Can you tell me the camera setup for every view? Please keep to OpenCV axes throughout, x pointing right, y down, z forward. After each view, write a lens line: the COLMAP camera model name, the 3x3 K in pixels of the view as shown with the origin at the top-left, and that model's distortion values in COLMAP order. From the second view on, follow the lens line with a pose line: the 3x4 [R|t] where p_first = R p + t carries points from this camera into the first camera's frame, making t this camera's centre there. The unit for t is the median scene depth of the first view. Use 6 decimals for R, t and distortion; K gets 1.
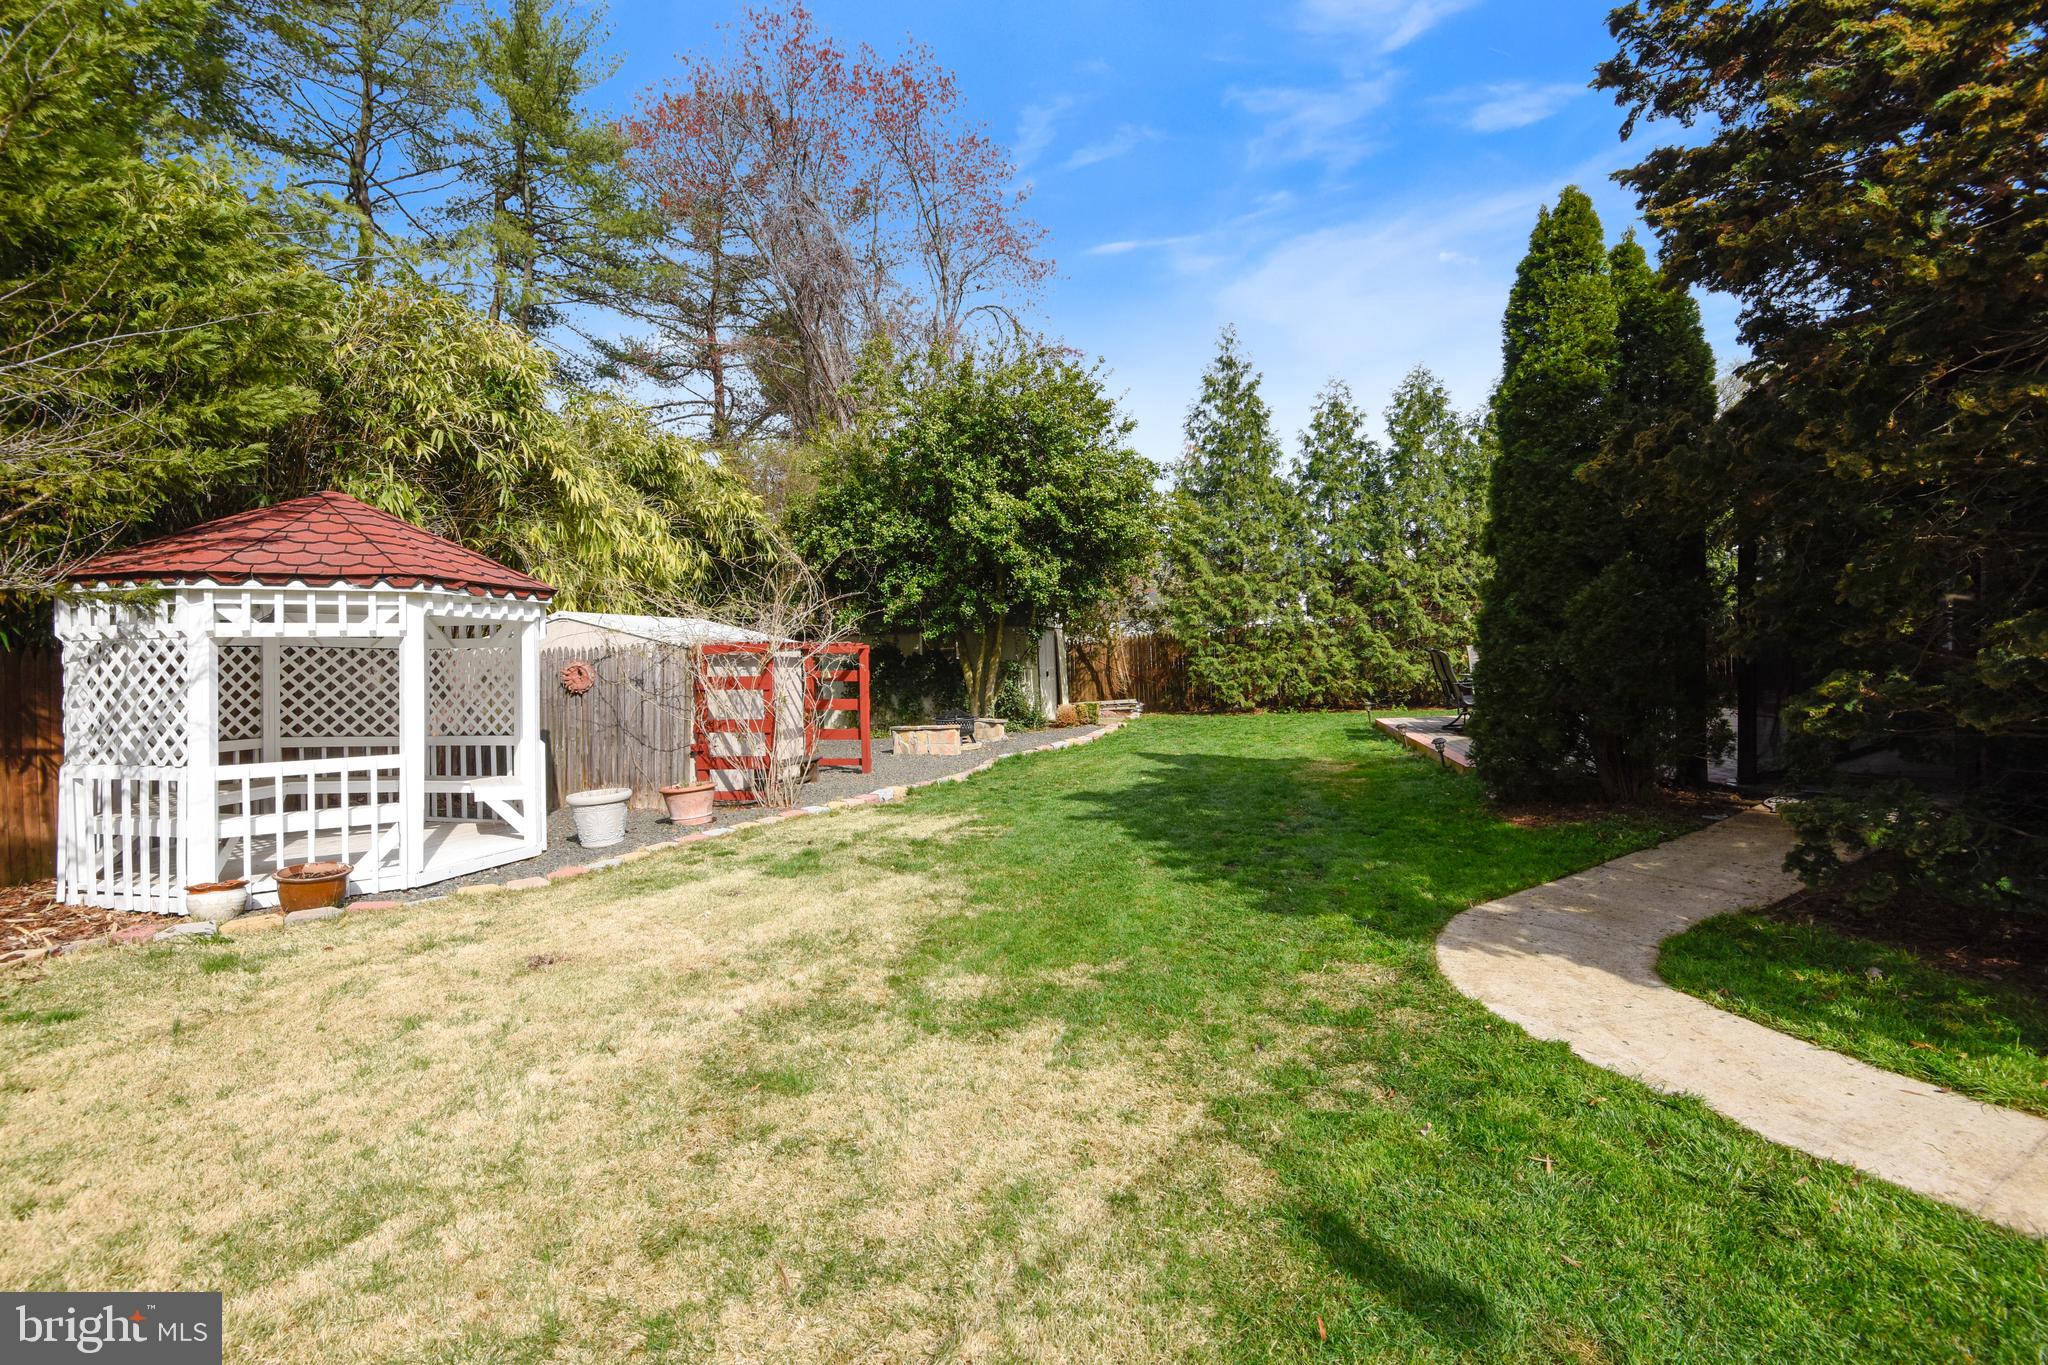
lens RADIAL K [[932.1, 0, 1055.7], [0, 932.1, 623.8], [0, 0, 1]] dist [0.048325, -0.000165]
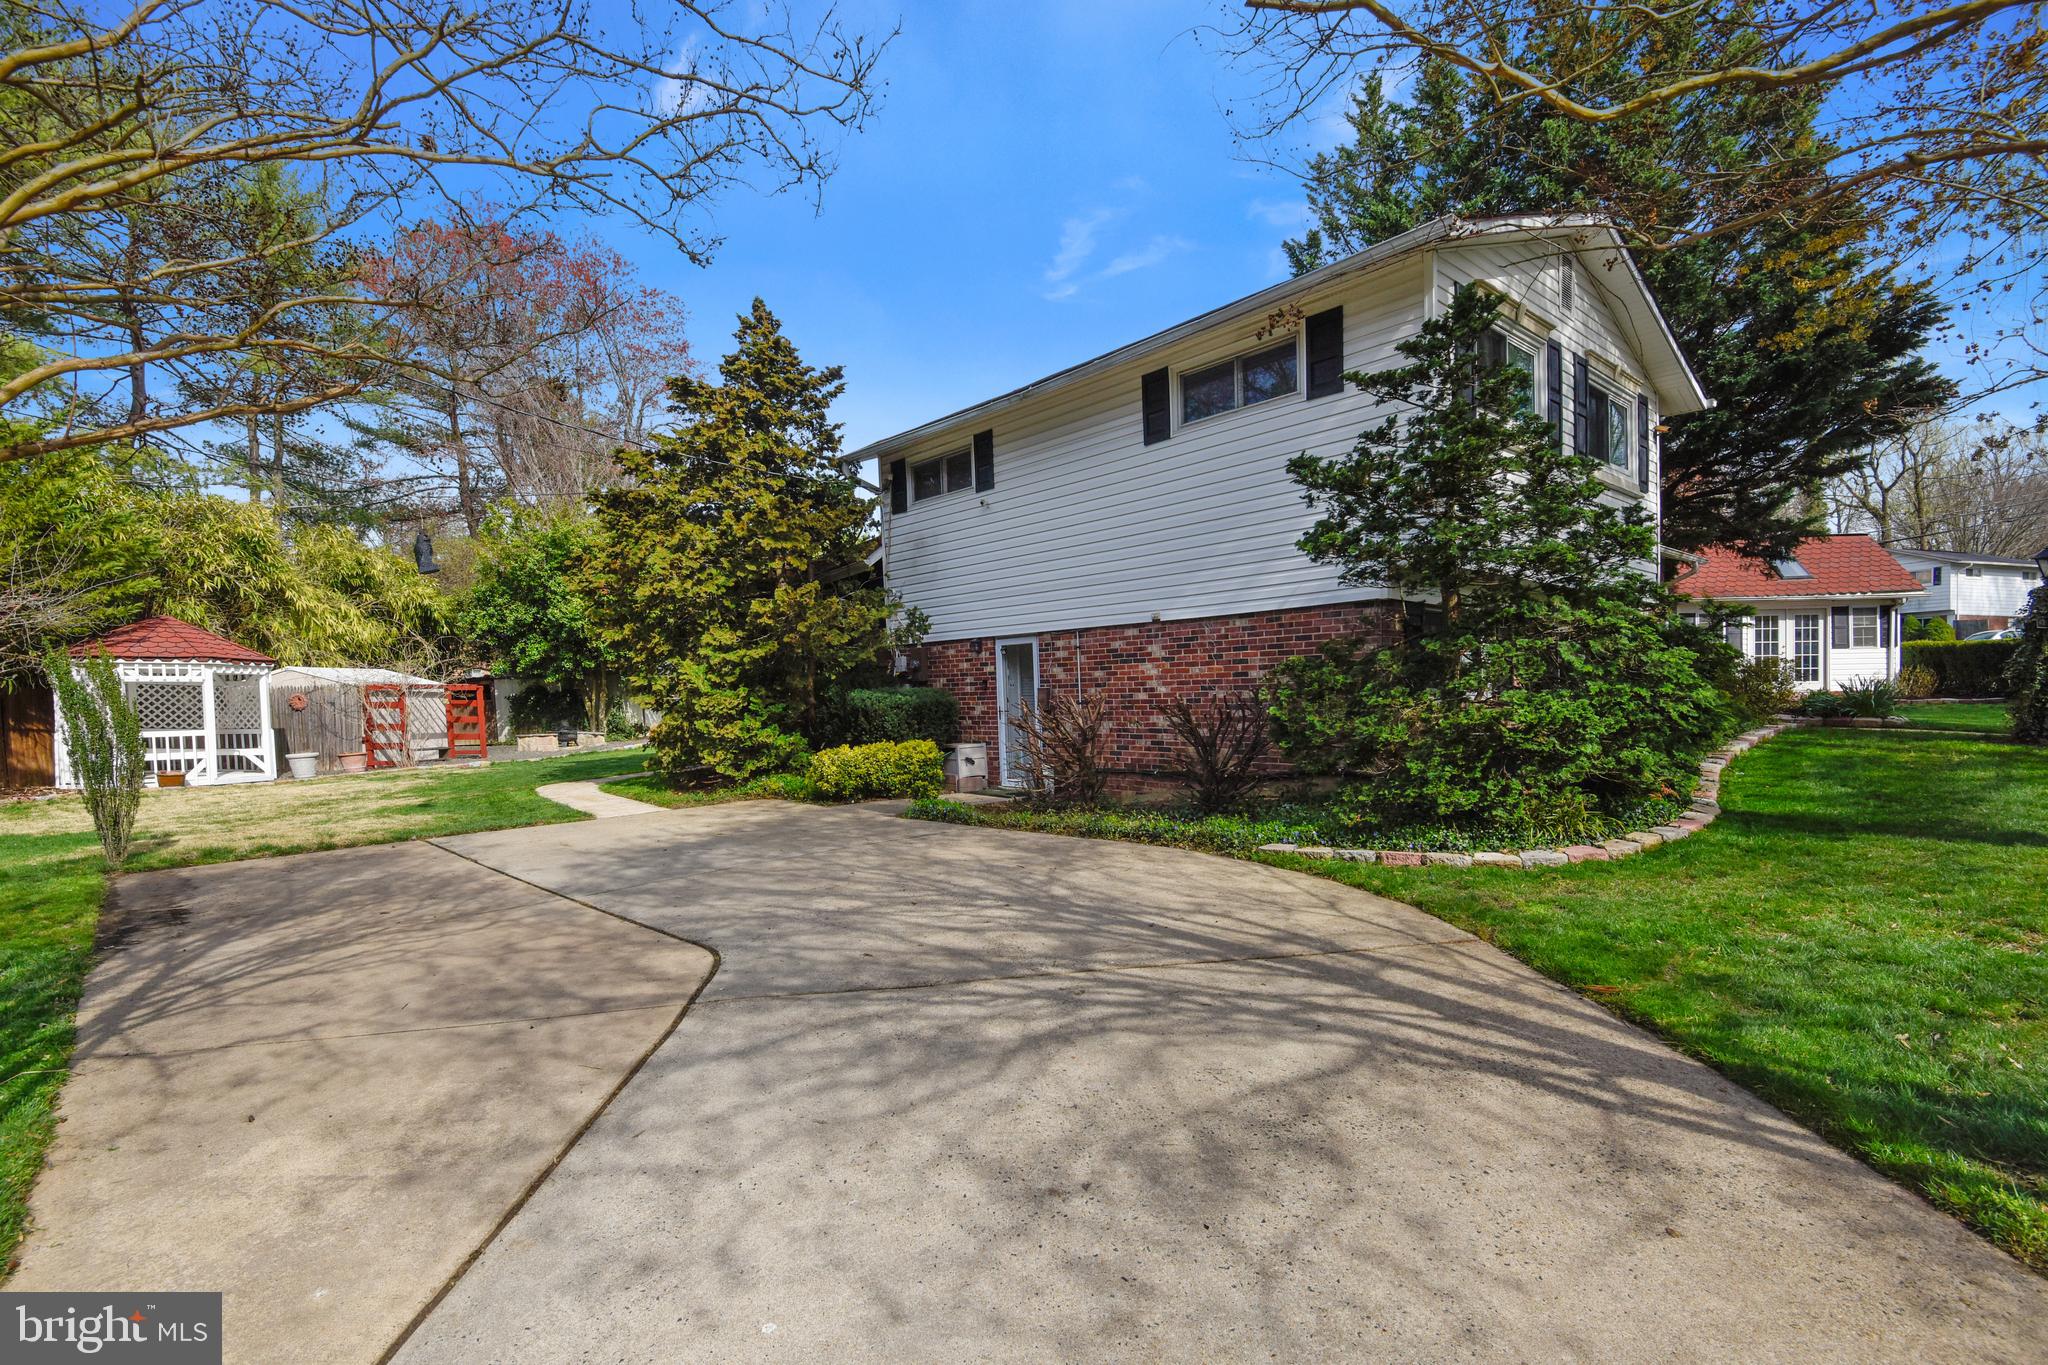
lens RADIAL K [[948.0, 0, 1045.2], [0, 948.0, 725.8], [0, 0, 1]] dist [0.001387, 0.000206]
pose [[0.989529, 0.005021, 0.144247, 0.765793], [-0.014773, 0.997670, 0.066609, -0.047935], [-0.143577, -0.068043, 0.987297, -1.198893]]
